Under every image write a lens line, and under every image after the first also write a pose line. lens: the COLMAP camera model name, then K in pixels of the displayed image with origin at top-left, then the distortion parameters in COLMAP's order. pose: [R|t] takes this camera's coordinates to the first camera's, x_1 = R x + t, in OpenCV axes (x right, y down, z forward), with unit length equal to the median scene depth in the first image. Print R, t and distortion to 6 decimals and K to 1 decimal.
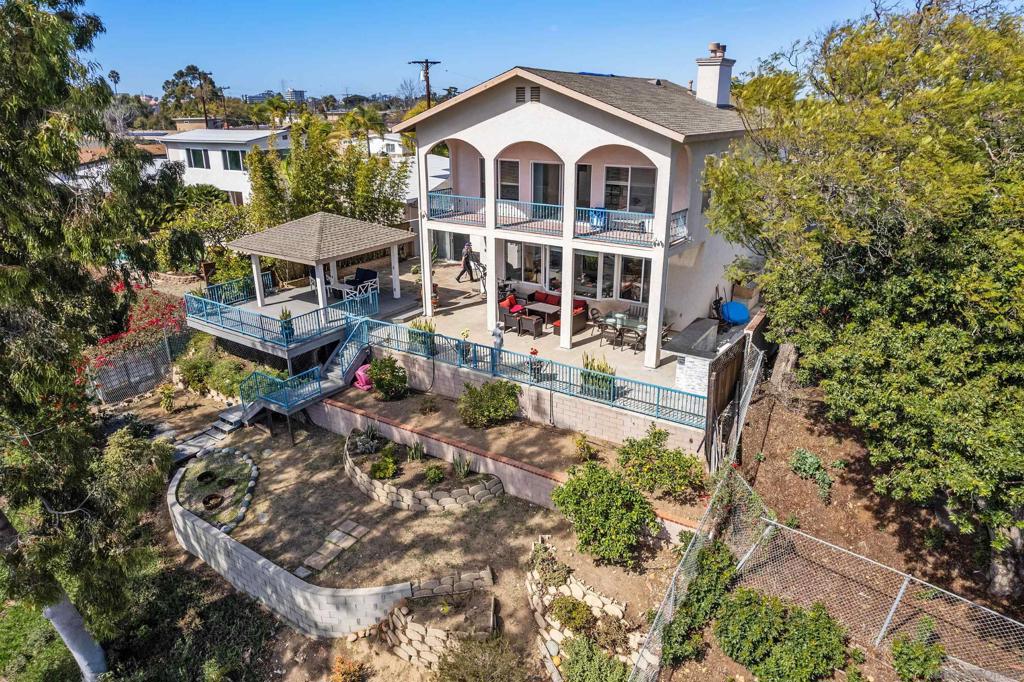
lens RADIAL K [[631.3, 0, 512.0], [0, 631.3, 341.0], [0, 0, 1]] dist [-0.027071, 0.000808]
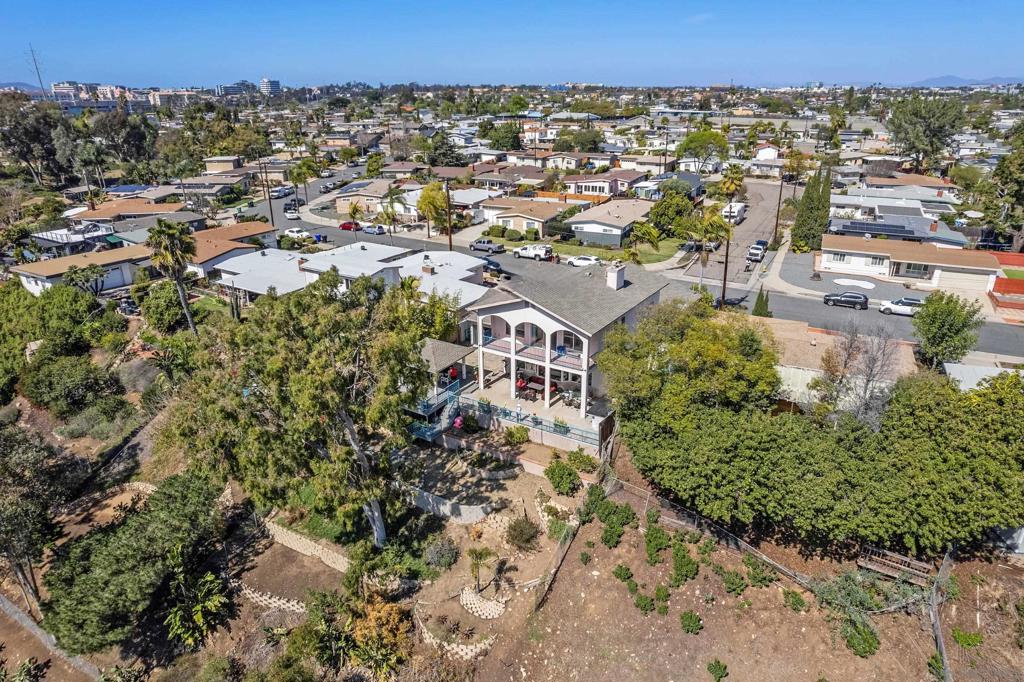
lens RADIAL K [[639.3, 0, 512.0], [0, 639.3, 341.0], [0, 0, 1]] dist [-0.033866, 0.000733]
pose [[0.999243, -0.018661, 0.034134, -0.123135], [0.017635, 0.999390, 0.030137, -0.322087], [-0.034675, -0.029512, 0.998963, -1.376599]]
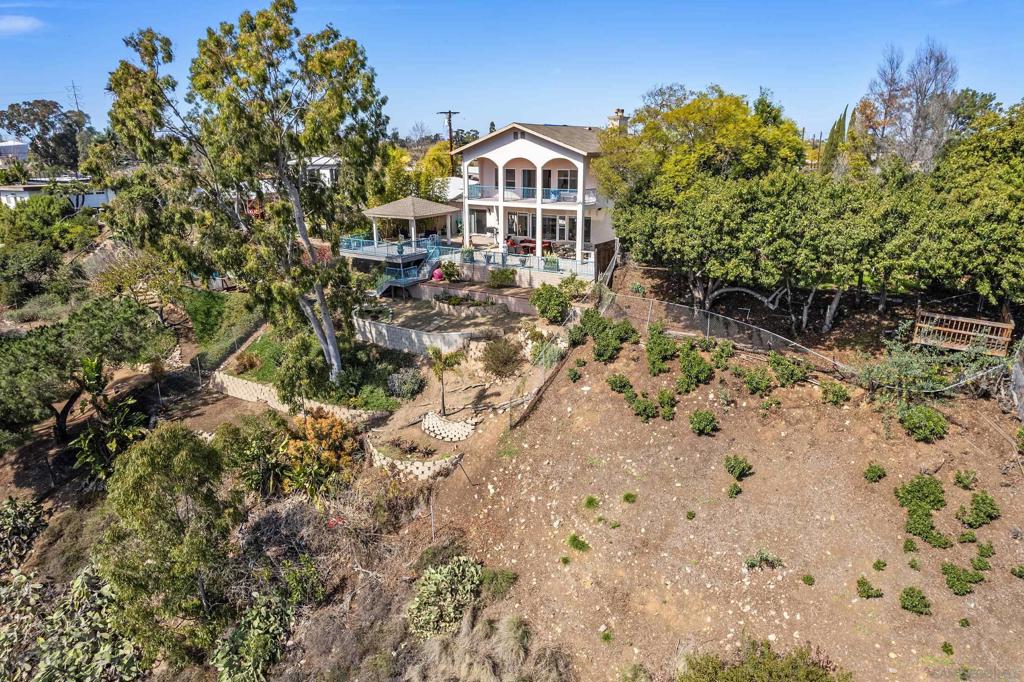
lens RADIAL K [[639.3, 0, 512.0], [0, 639.3, 341.0], [0, 0, 1]] dist [-0.033866, 0.000733]
pose [[0.999996, -0.002833, 0.000599, -0.001709], [0.002864, 0.998135, -0.060982, 0.417252], [-0.000425, 0.060984, 0.998139, -1.066951]]
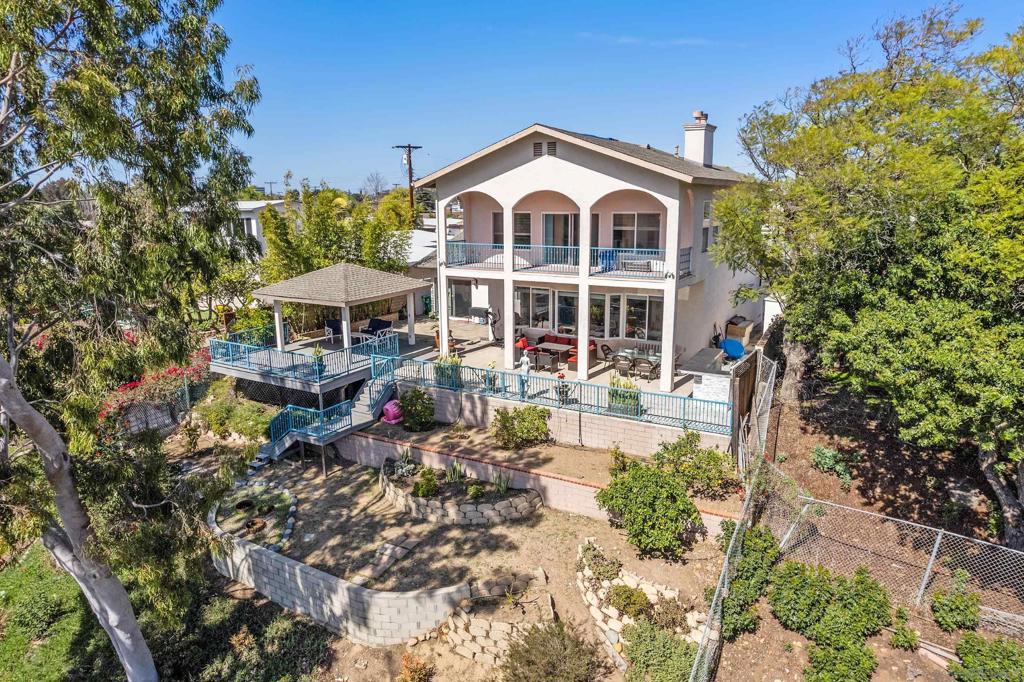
lens RADIAL K [[639.3, 0, 512.0], [0, 639.3, 341.0], [0, 0, 1]] dist [-0.033866, 0.000733]
pose [[0.997792, -0.018836, 0.063682, -0.108789], [0.027679, 0.989627, -0.140971, 0.101689], [-0.060366, 0.142422, 0.987963, -0.066438]]
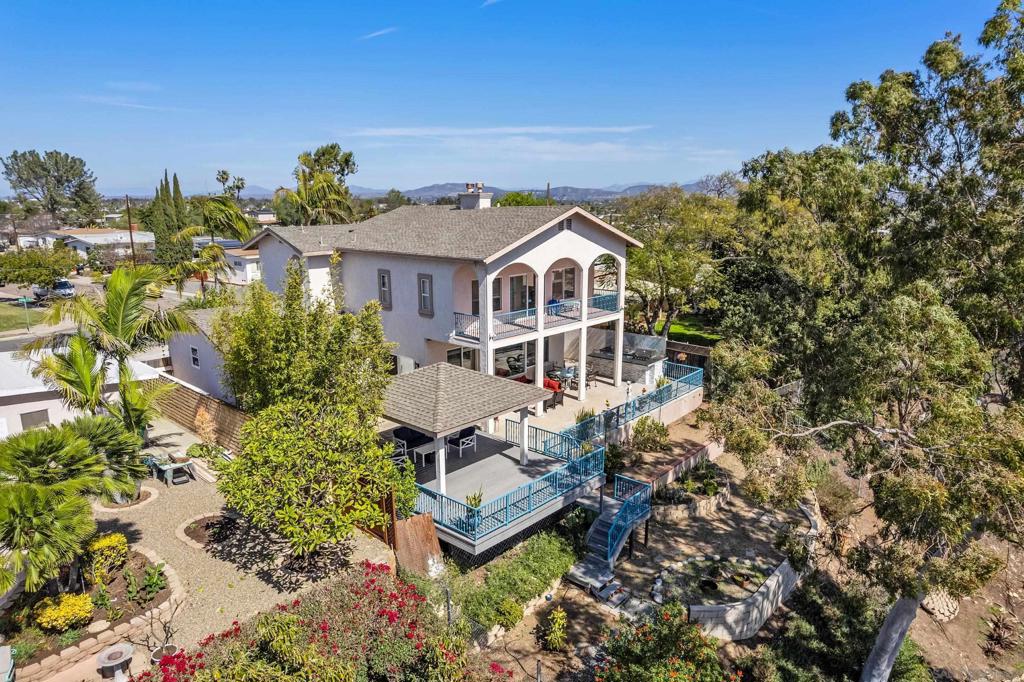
lens RADIAL K [[639.3, 0, 512.0], [0, 639.3, 341.0], [0, 0, 1]] dist [-0.033866, 0.000733]
pose [[0.159518, -0.215604, 0.963363, -1.356325], [0.339221, 0.928409, 0.151611, -0.398840], [-0.927083, 0.302608, 0.221235, 0.857627]]
